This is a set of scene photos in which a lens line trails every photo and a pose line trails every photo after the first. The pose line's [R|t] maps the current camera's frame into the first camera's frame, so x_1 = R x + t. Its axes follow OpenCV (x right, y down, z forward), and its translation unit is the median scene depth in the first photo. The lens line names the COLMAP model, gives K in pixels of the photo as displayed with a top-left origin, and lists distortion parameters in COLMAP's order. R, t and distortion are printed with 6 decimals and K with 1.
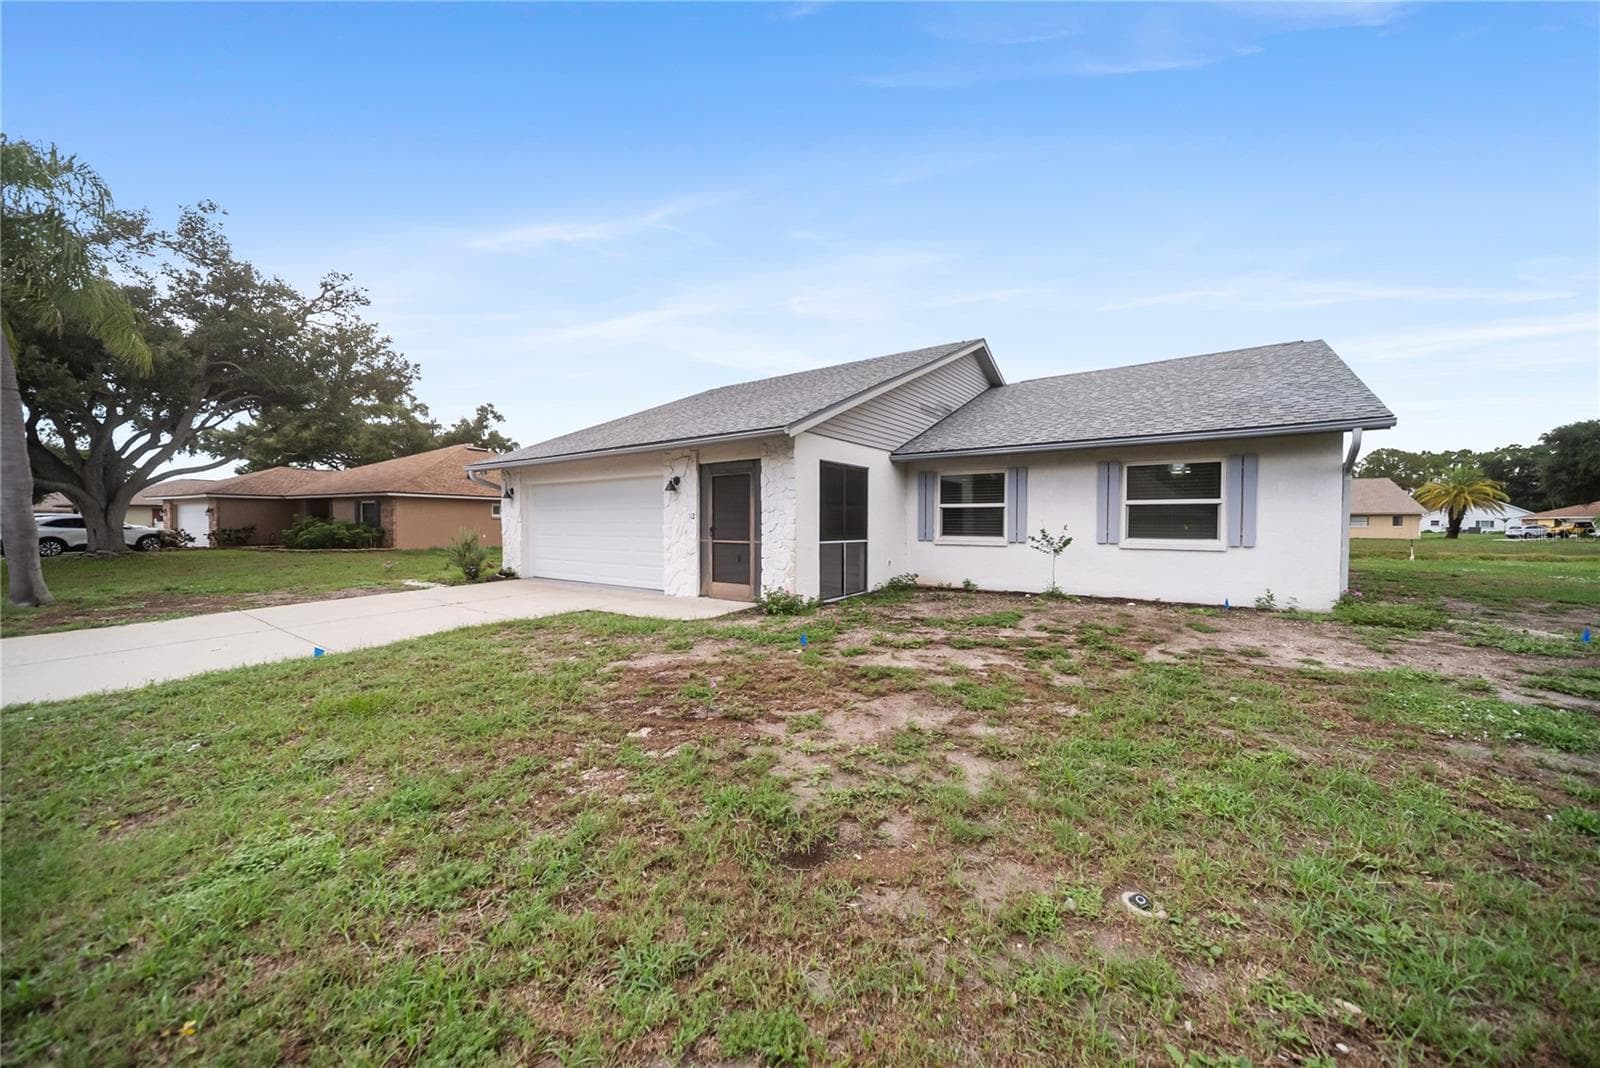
lens RADIAL K [[576.5, 0, 805.6], [0, 576.5, 536.8], [0, 0, 1]] dist [-0.002808, -0.000306]
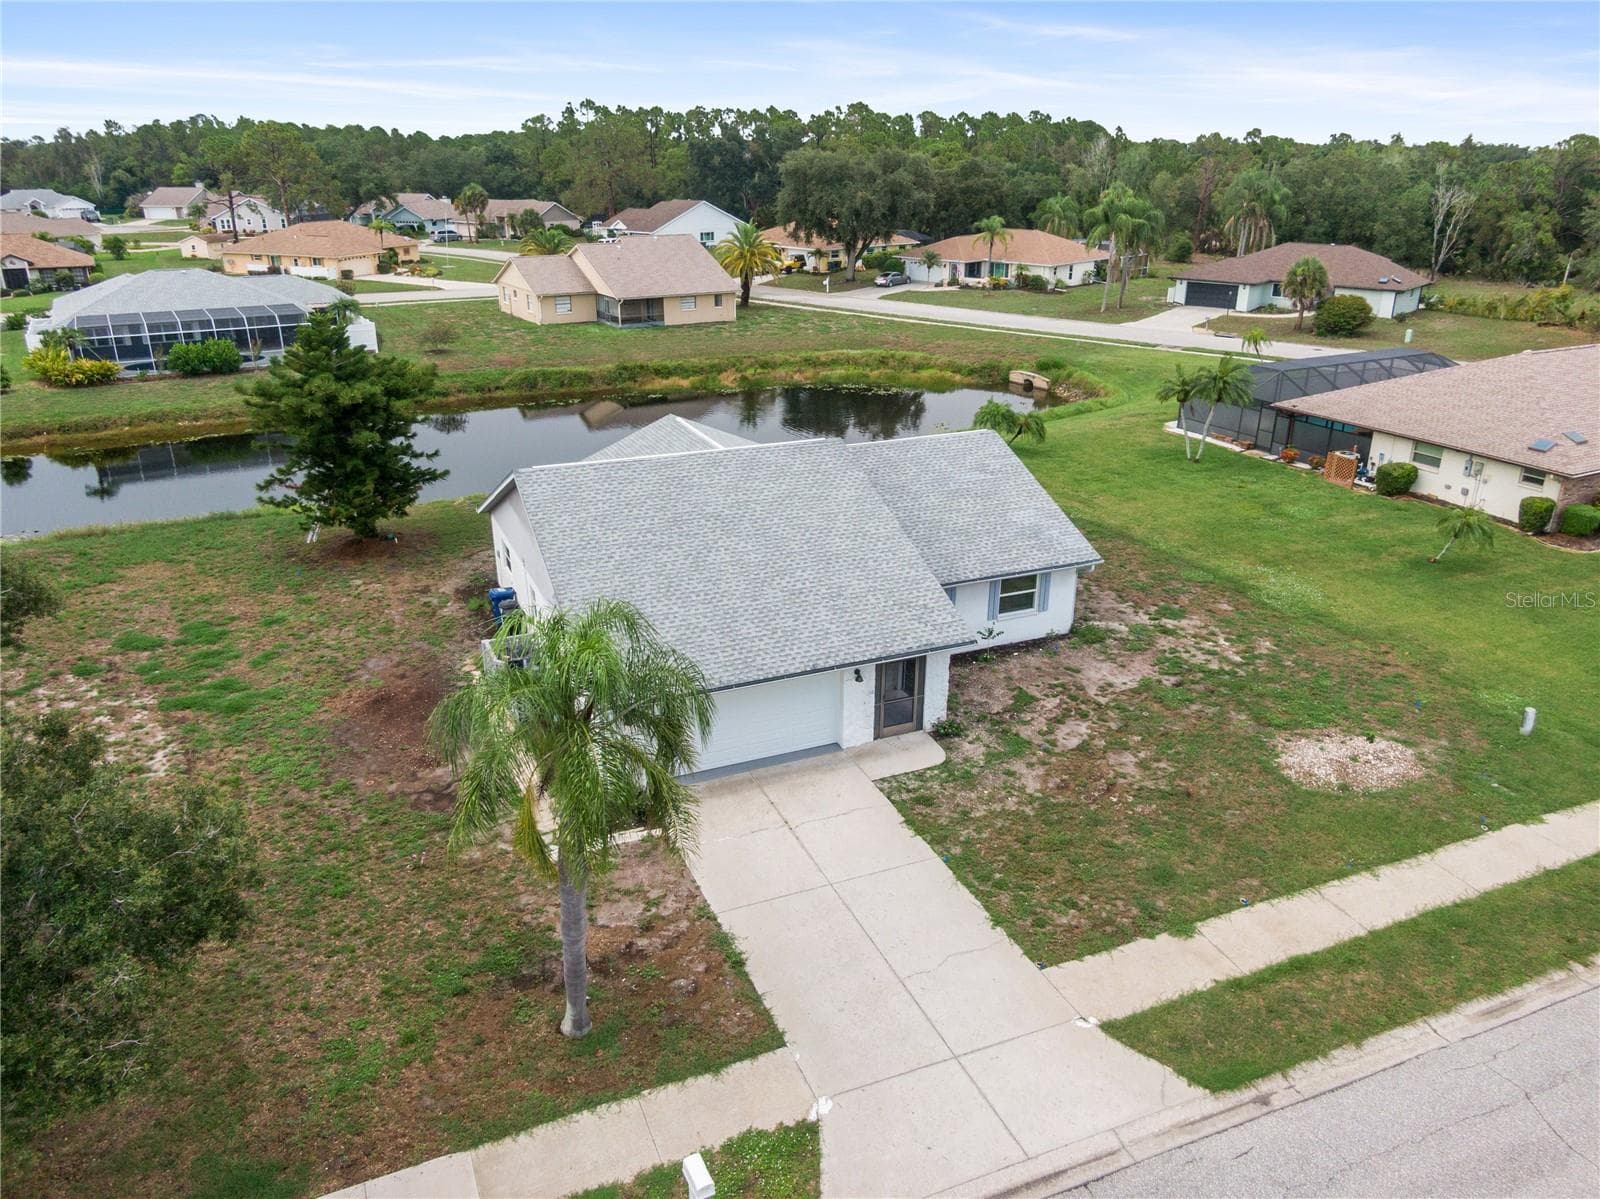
lens RADIAL K [[1166.1, 0, 813.7], [0, 1166.1, 606.7], [0, 0, 1]] dist [0.025355, -0.039311]
pose [[0.500955, -0.321701, 0.803463, -2.472005], [0.013122, 0.931067, 0.364612, -1.263180], [-0.865374, -0.172111, 0.470644, -0.196734]]
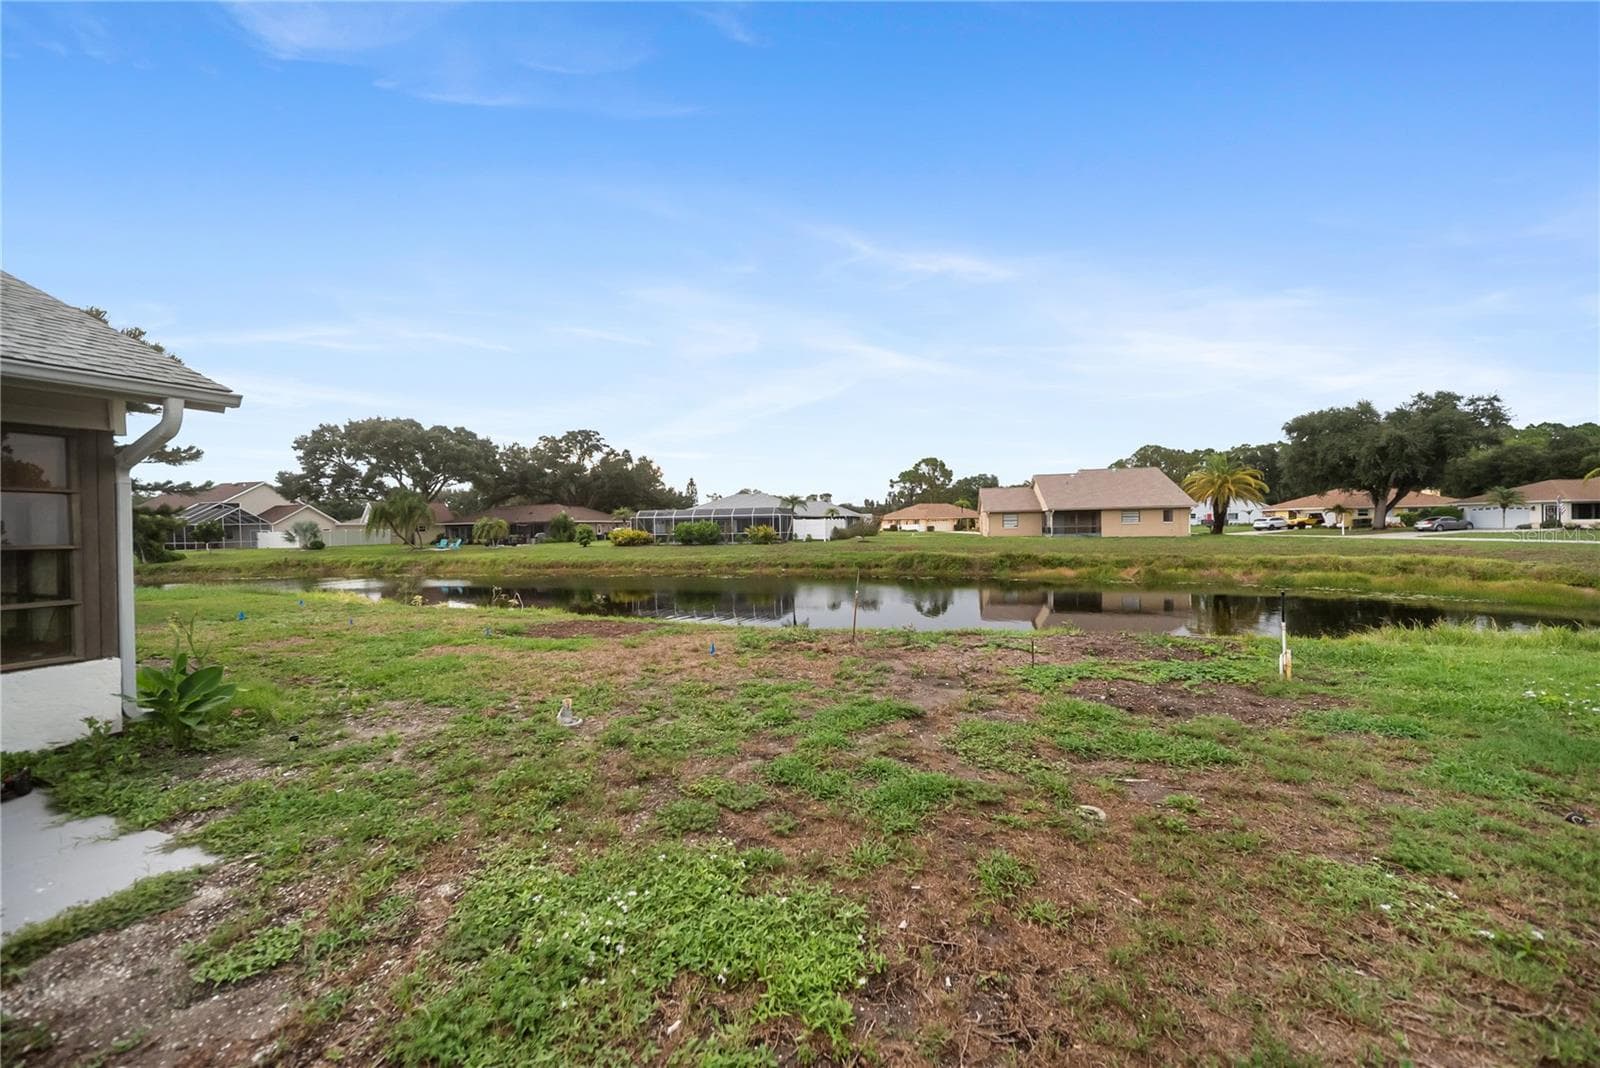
lens RADIAL K [[576.5, 0, 811.0], [0, 576.5, 537.5], [0, 0, 1]] dist [-0.002808, -0.000306]
pose [[0.966553, -0.025792, 0.255165, 1.614014], [0.026028, 0.999658, 0.002451, -0.058470], [-0.255141, 0.004273, 0.966894, 1.663117]]
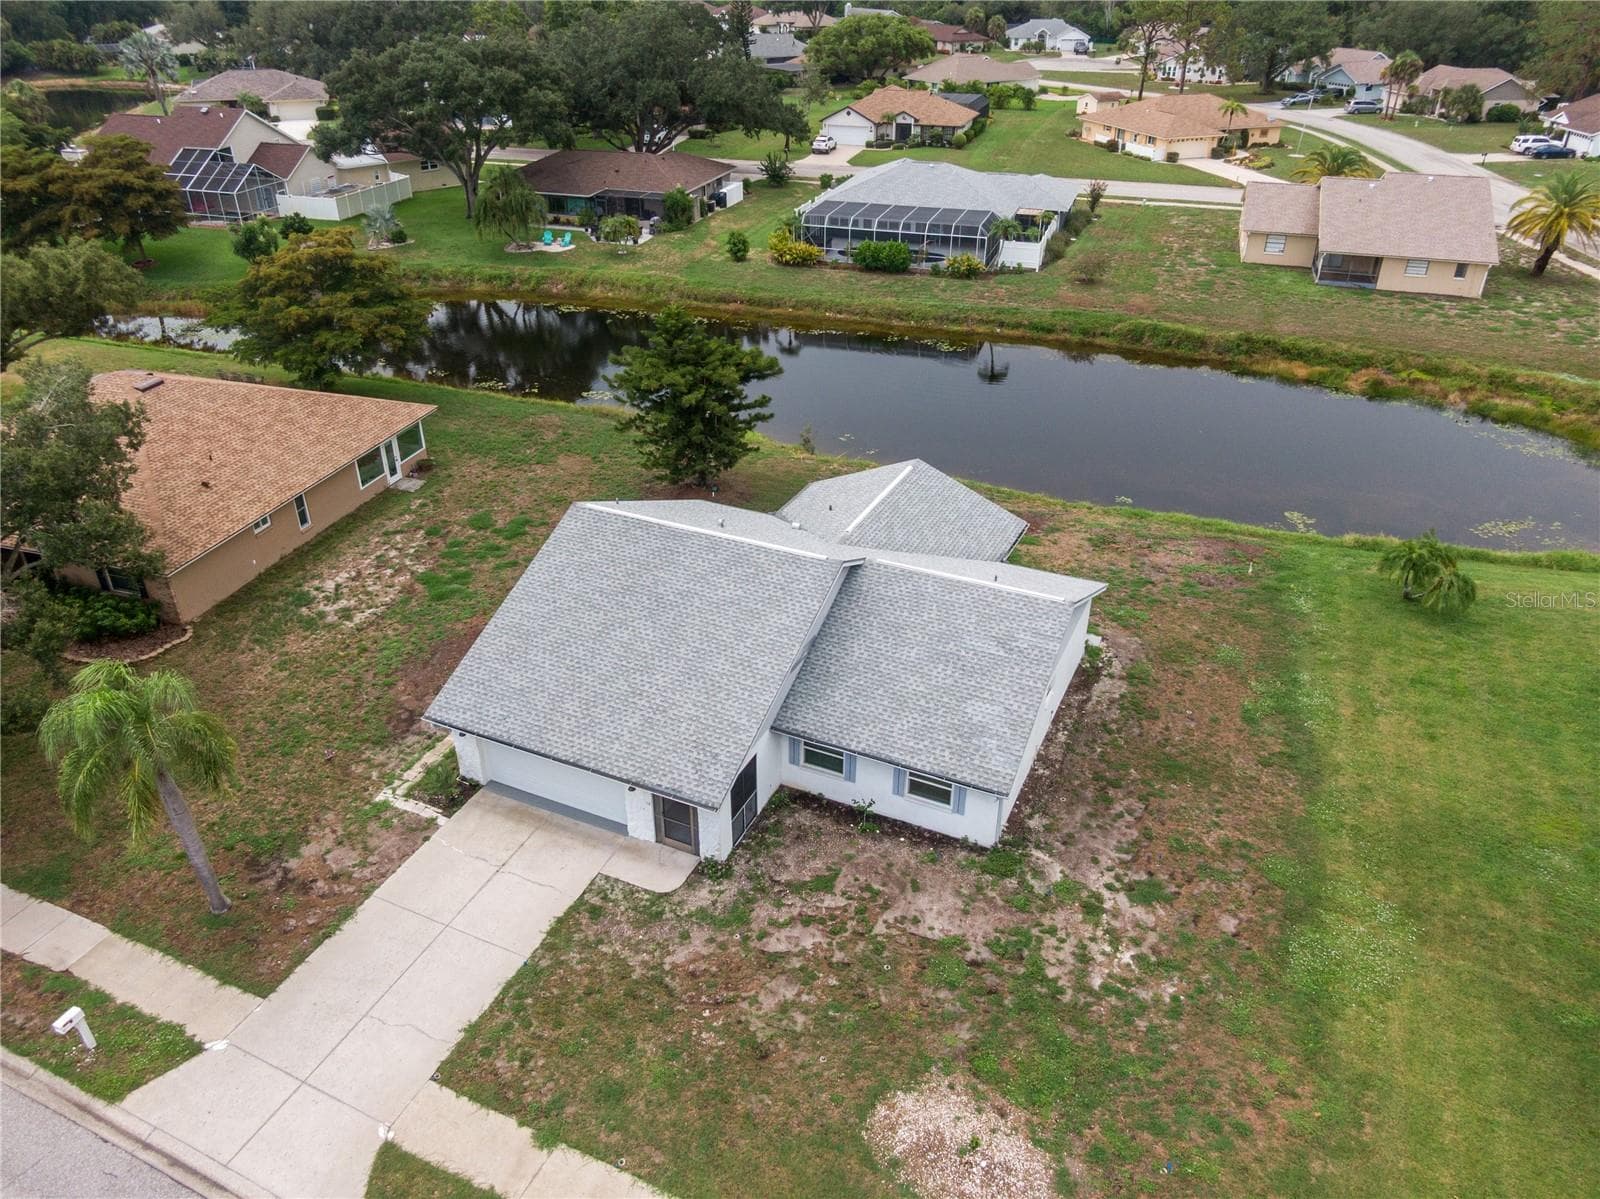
lens RADIAL K [[1166.1, 0, 781.8], [0, 1166.1, 606.5], [0, 0, 1]] dist [0.025355, -0.039311]
pose [[0.984179, -0.096664, 0.148485, -0.254799], [0.011278, 0.870538, 0.491971, -2.043984], [-0.176817, -0.482513, 0.857856, -1.530380]]
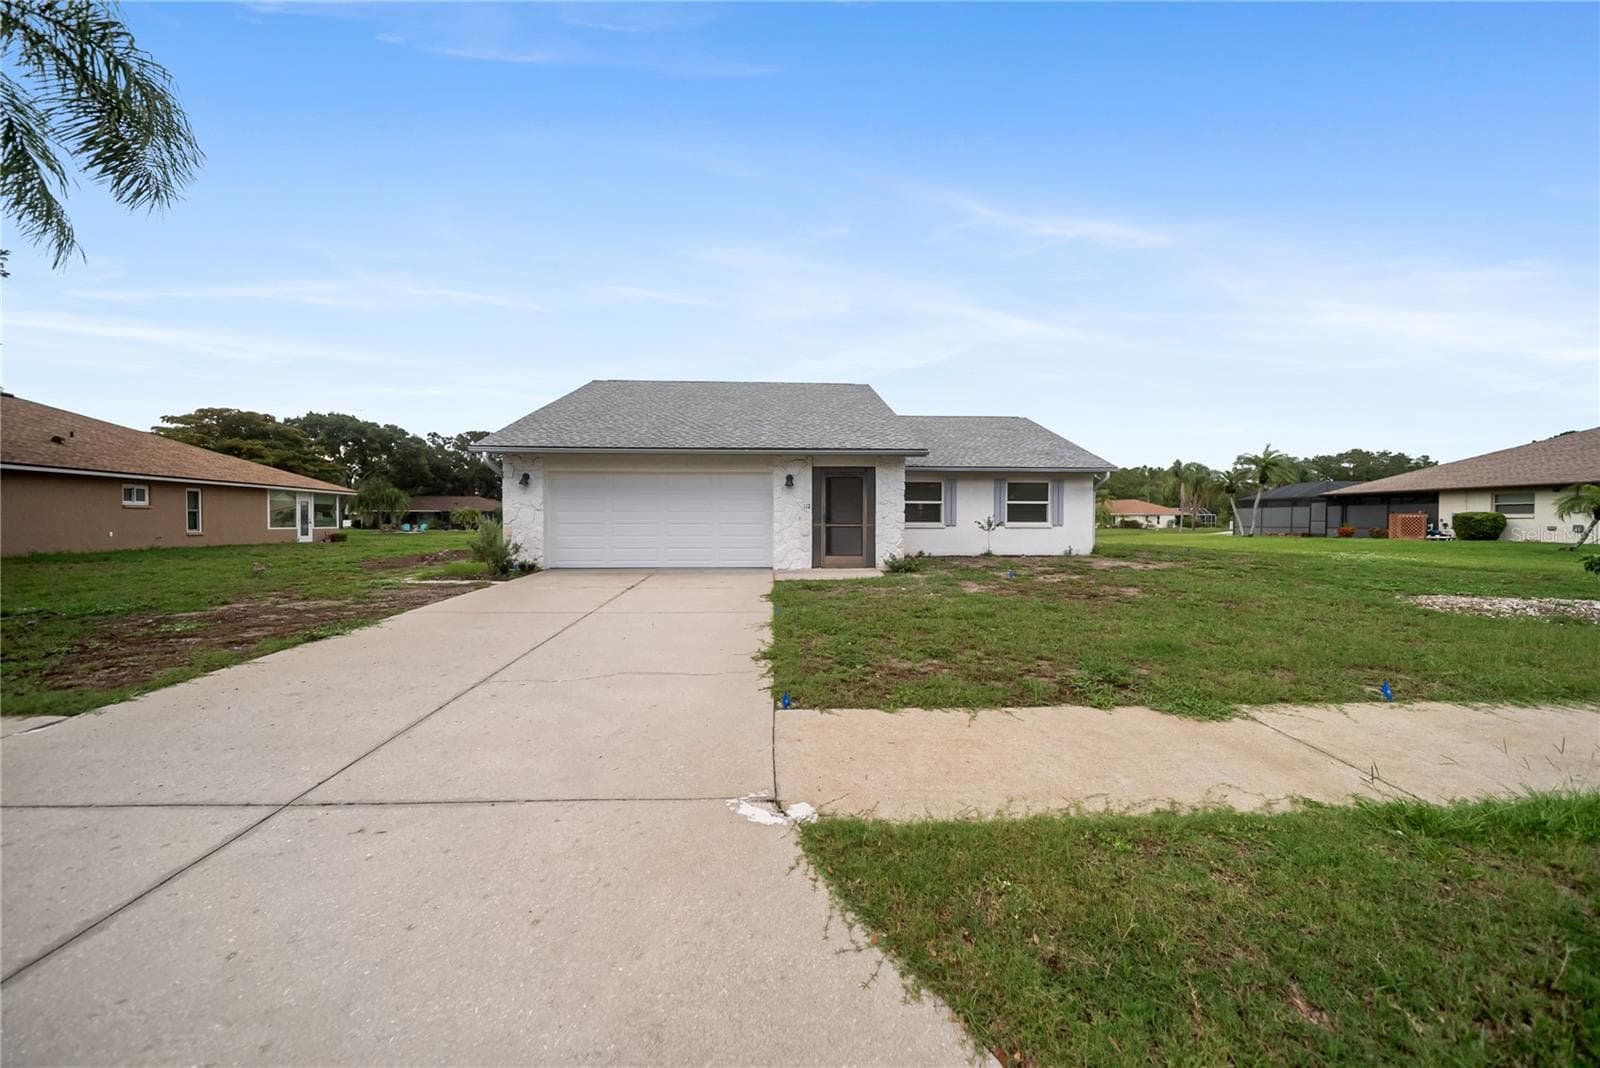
lens RADIAL K [[576.5, 0, 807.4], [0, 576.5, 533.8], [0, 0, 1]] dist [-0.002808, -0.000306]
pose [[0.777227, -0.014758, 0.629048, -0.996602], [0.015633, 0.999869, 0.004143, 0.020033], [-0.629026, 0.006614, 0.777356, -0.012180]]
